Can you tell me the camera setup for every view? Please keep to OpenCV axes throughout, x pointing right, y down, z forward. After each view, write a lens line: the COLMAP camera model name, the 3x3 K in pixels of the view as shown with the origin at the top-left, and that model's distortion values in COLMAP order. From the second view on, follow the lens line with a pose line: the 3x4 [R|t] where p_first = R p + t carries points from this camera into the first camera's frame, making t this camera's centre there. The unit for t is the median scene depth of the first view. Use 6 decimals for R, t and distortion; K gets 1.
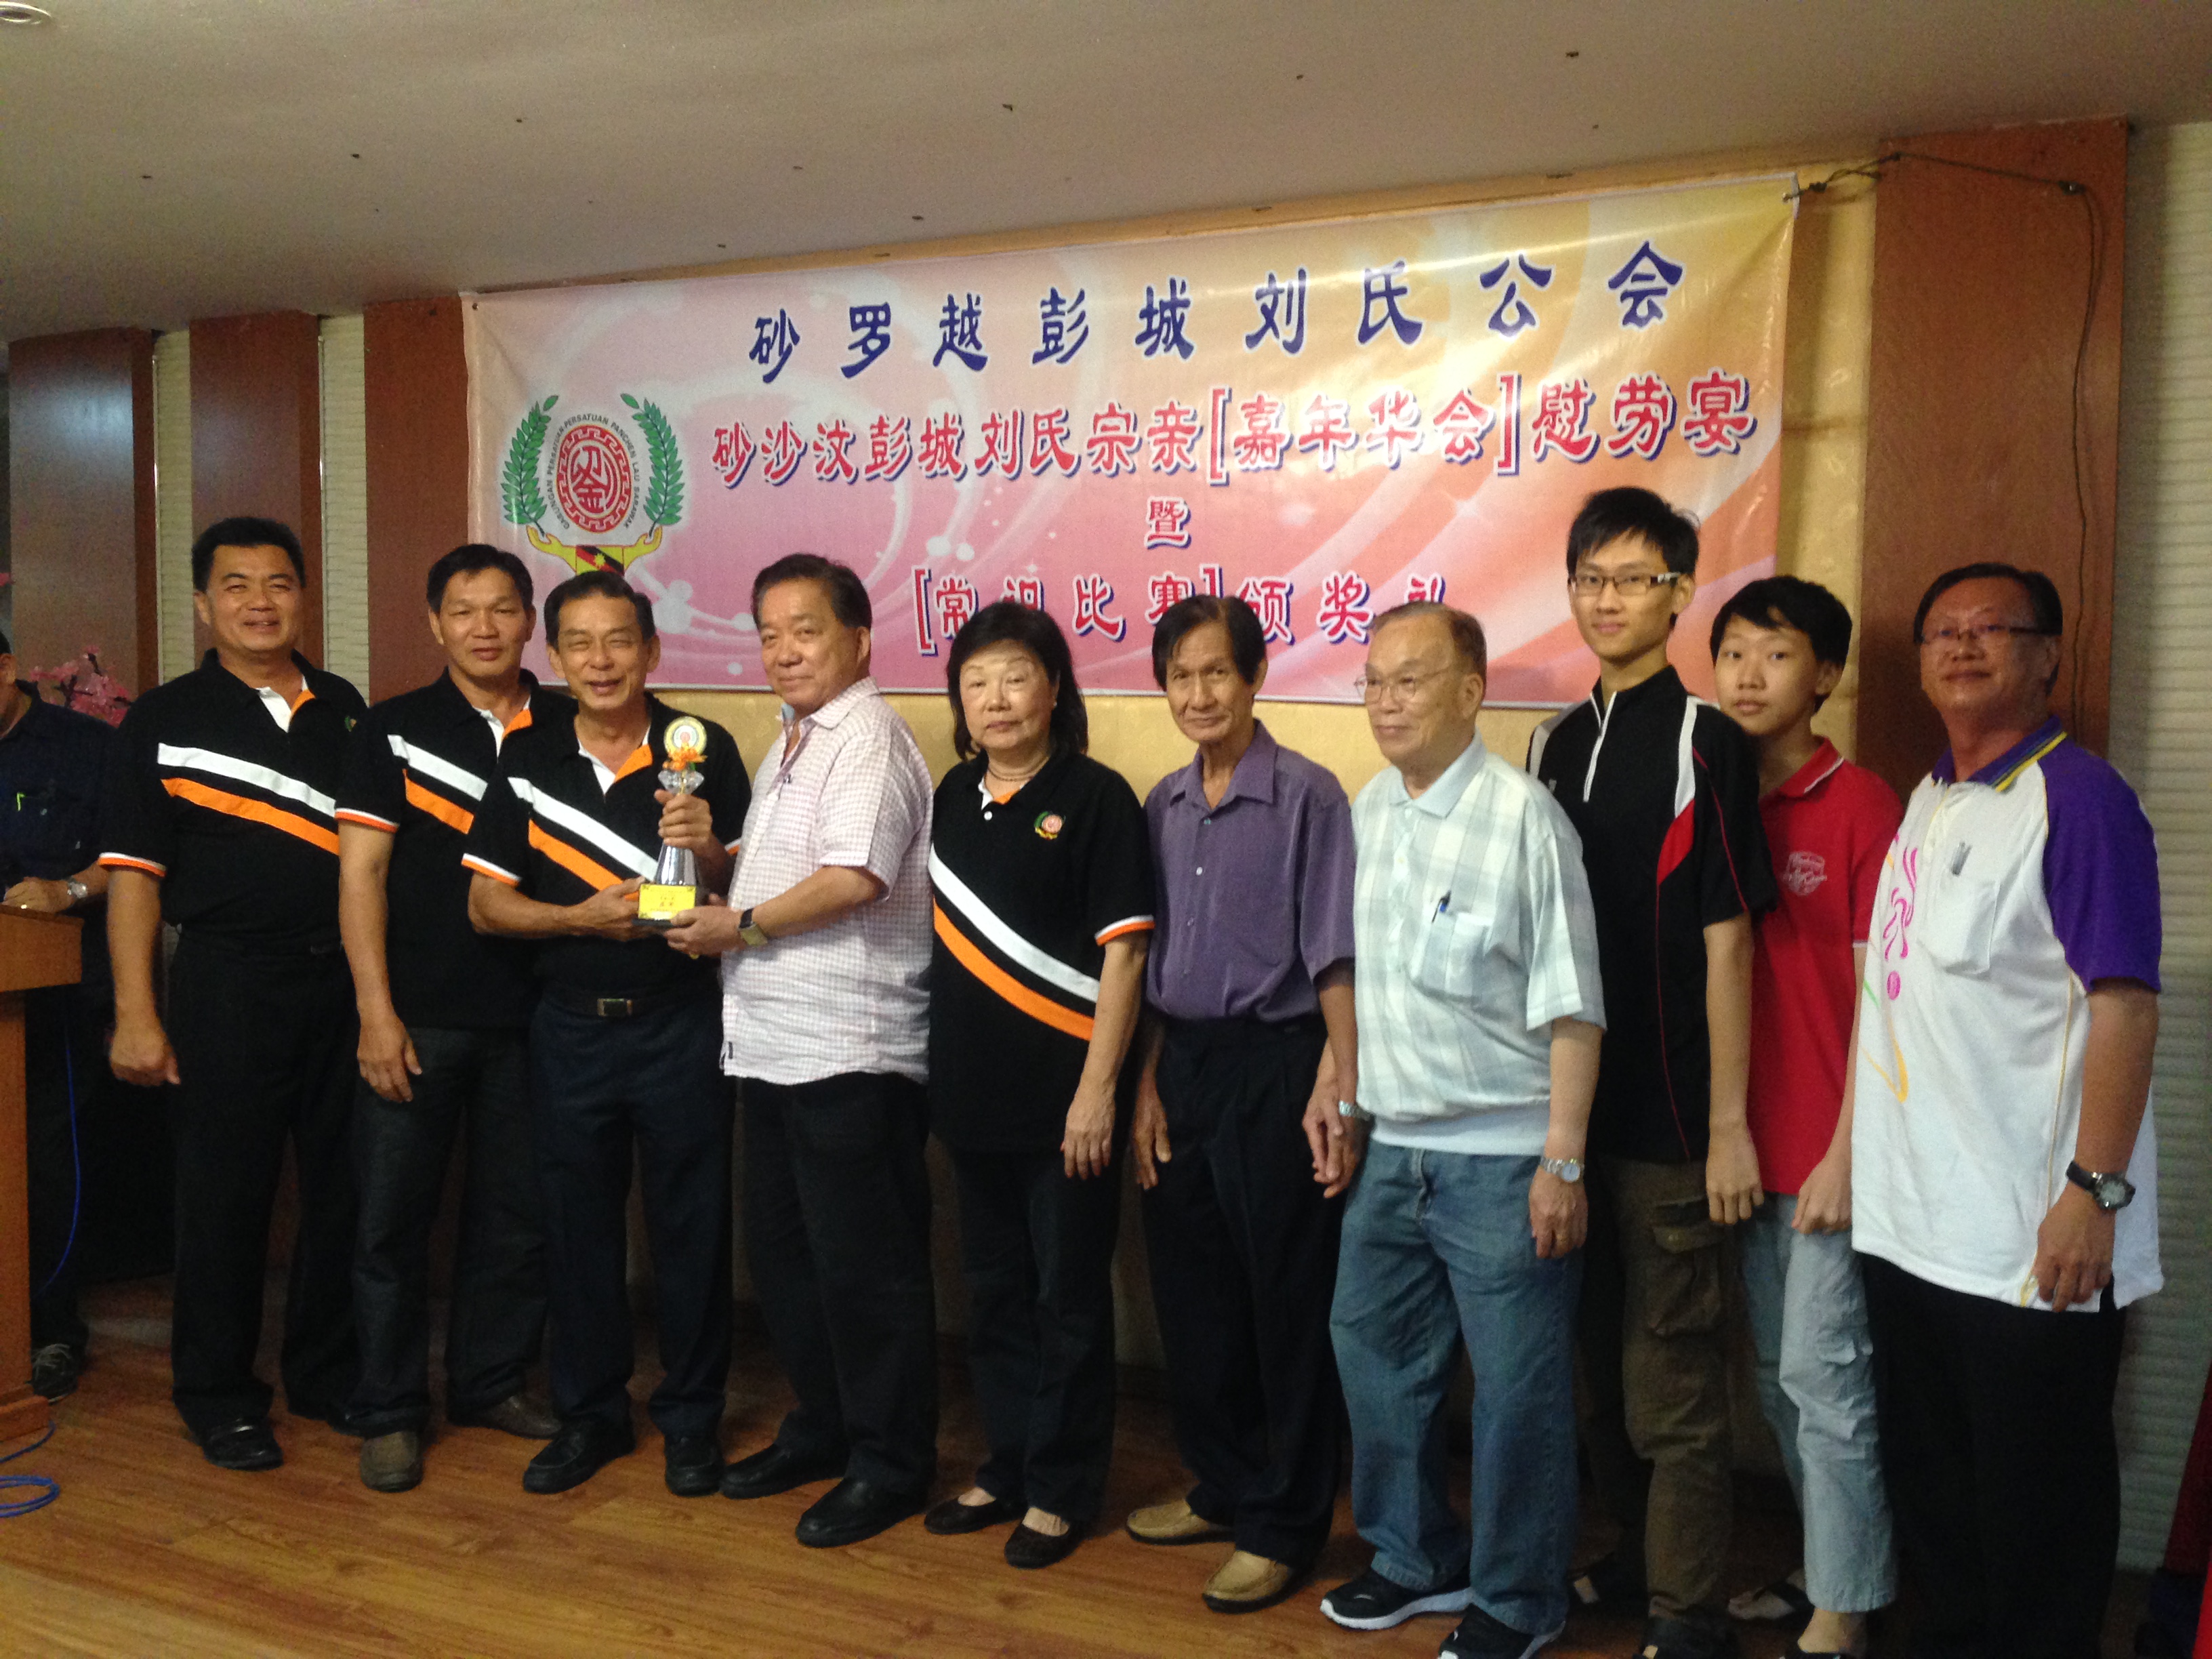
lens RADIAL K [[2028.4, 0, 1103.4], [0, 2028.4, 827.9], [0, 0, 1]] dist [0.079417, 0.000277]
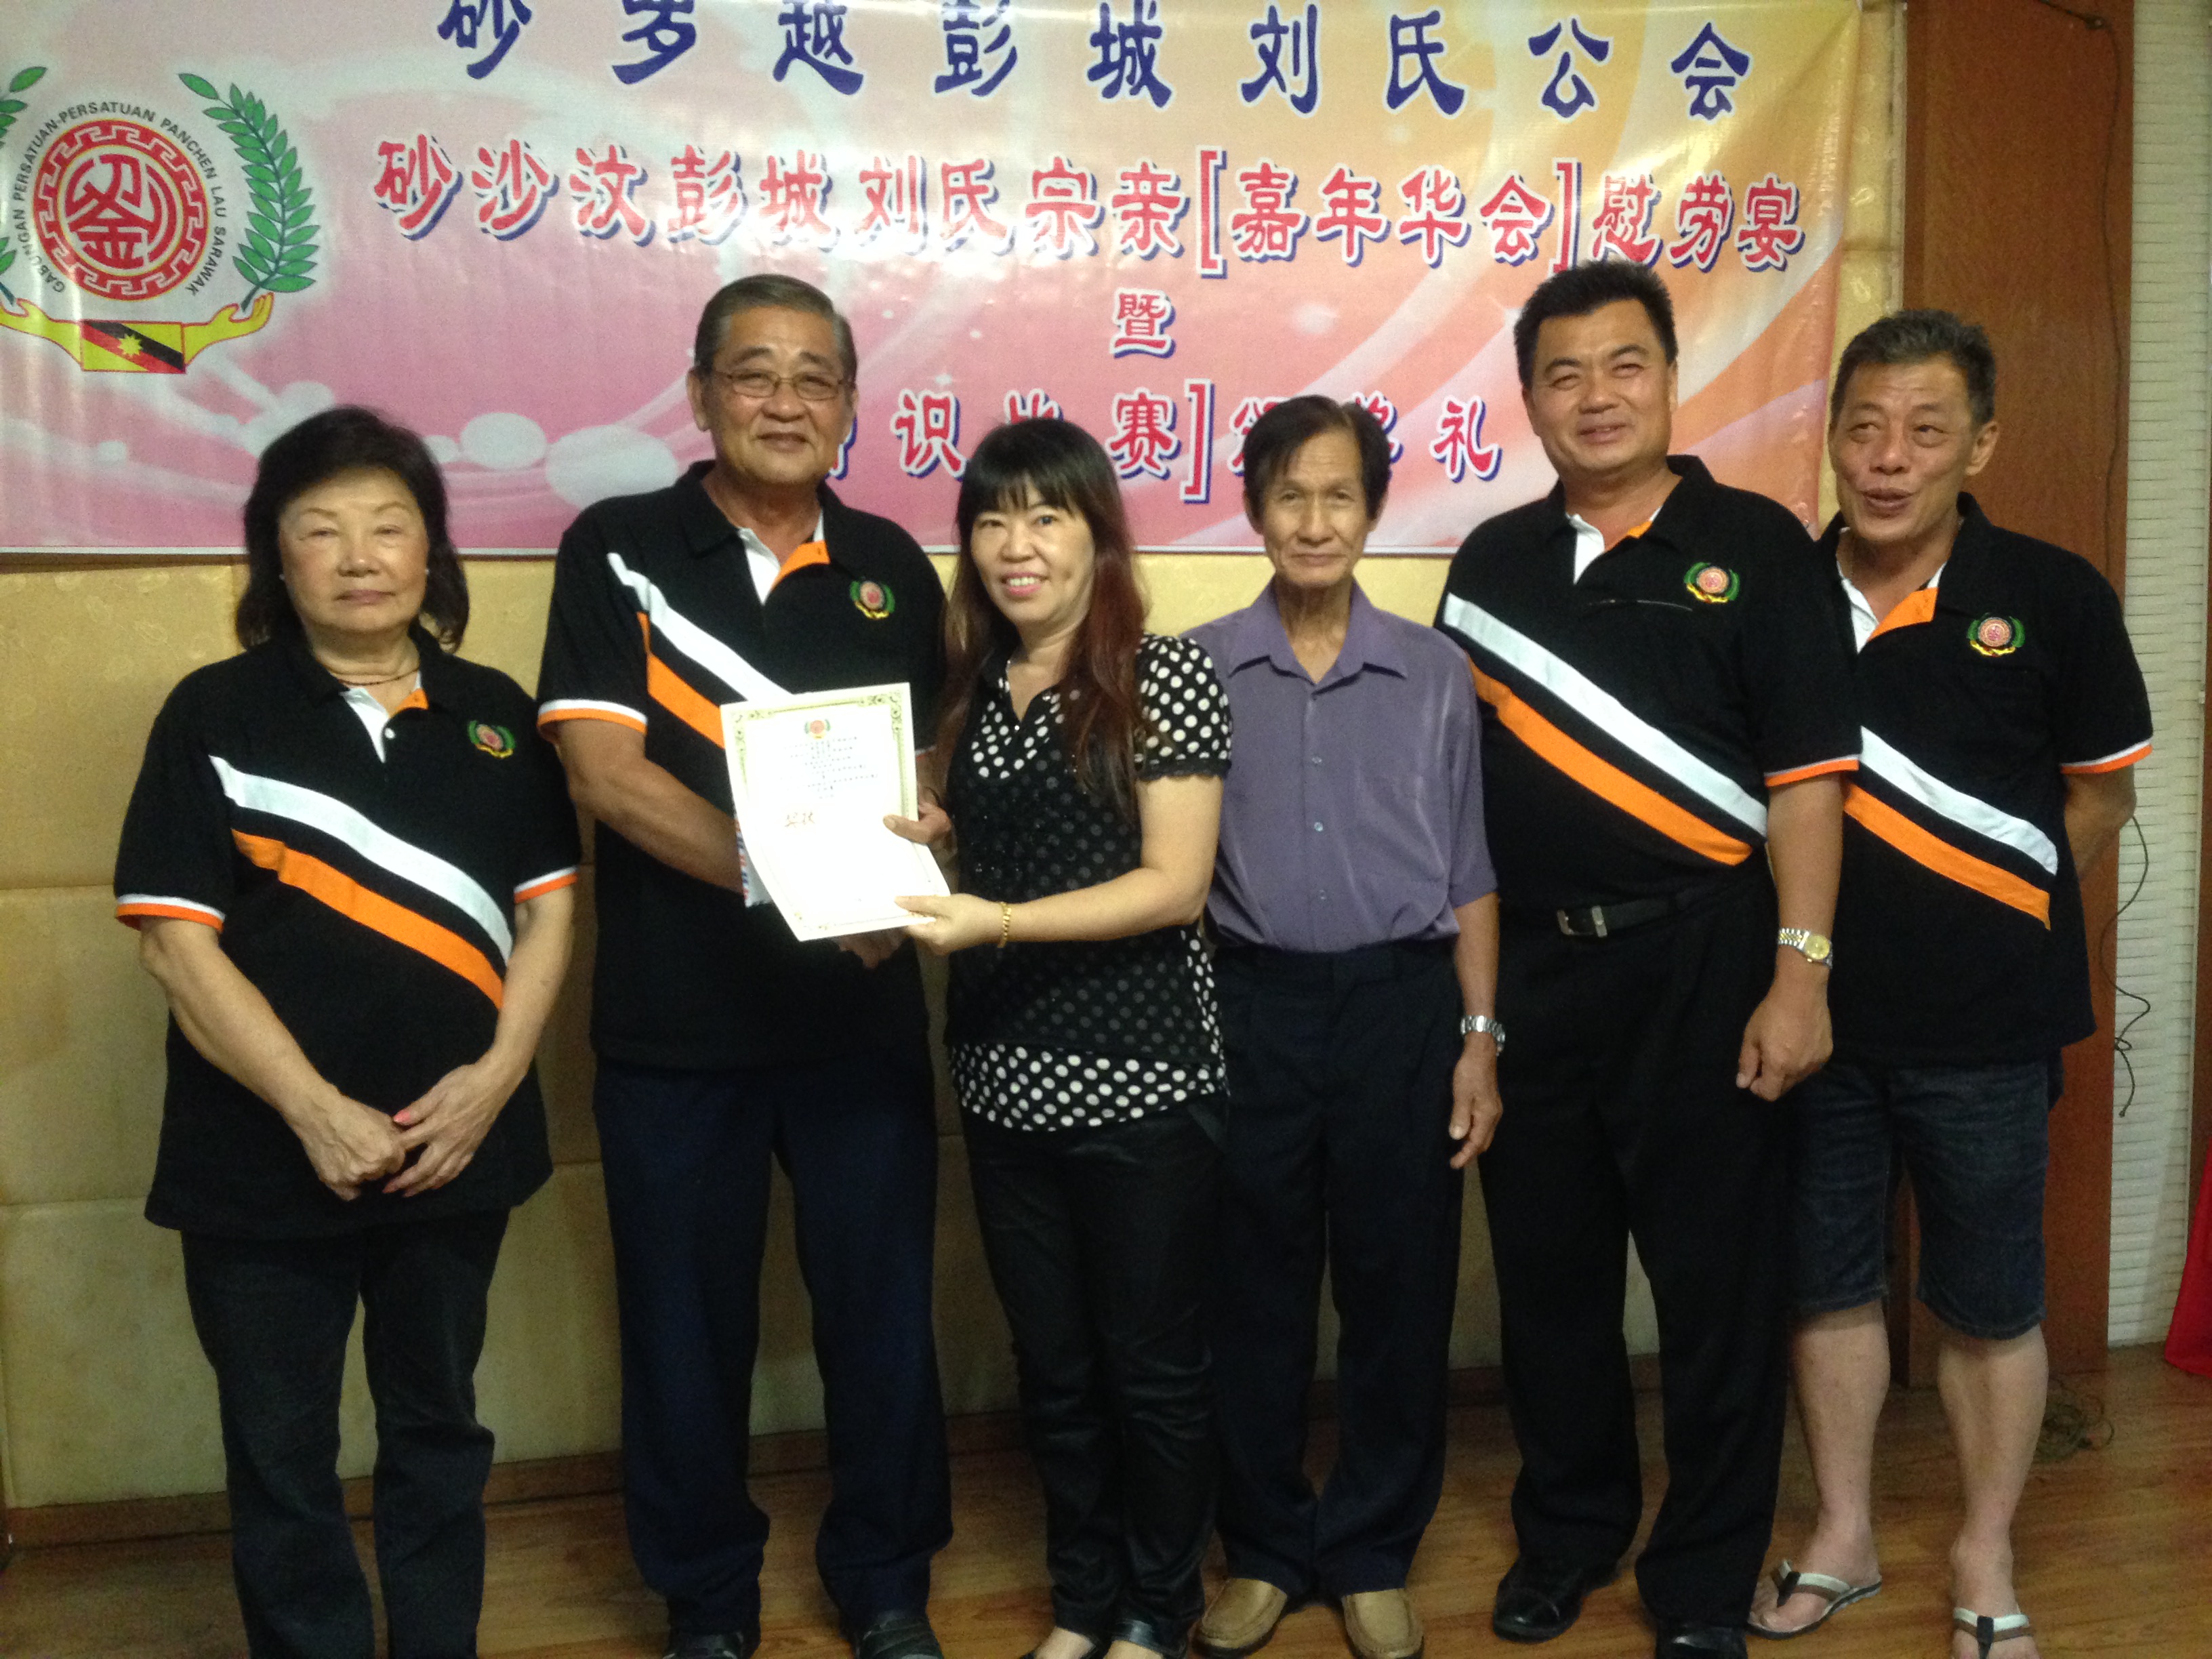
lens RADIAL K [[2030.2, 0, 1113.0], [0, 2030.2, 820.4], [0, 0, 1]] dist [0.151620, -0.269885]
pose [[0.801340, -0.092320, 0.591043, -0.456301], [0.063224, 0.995557, 0.069785, -0.016889], [-0.594859, -0.018554, 0.803616, 0.377601]]
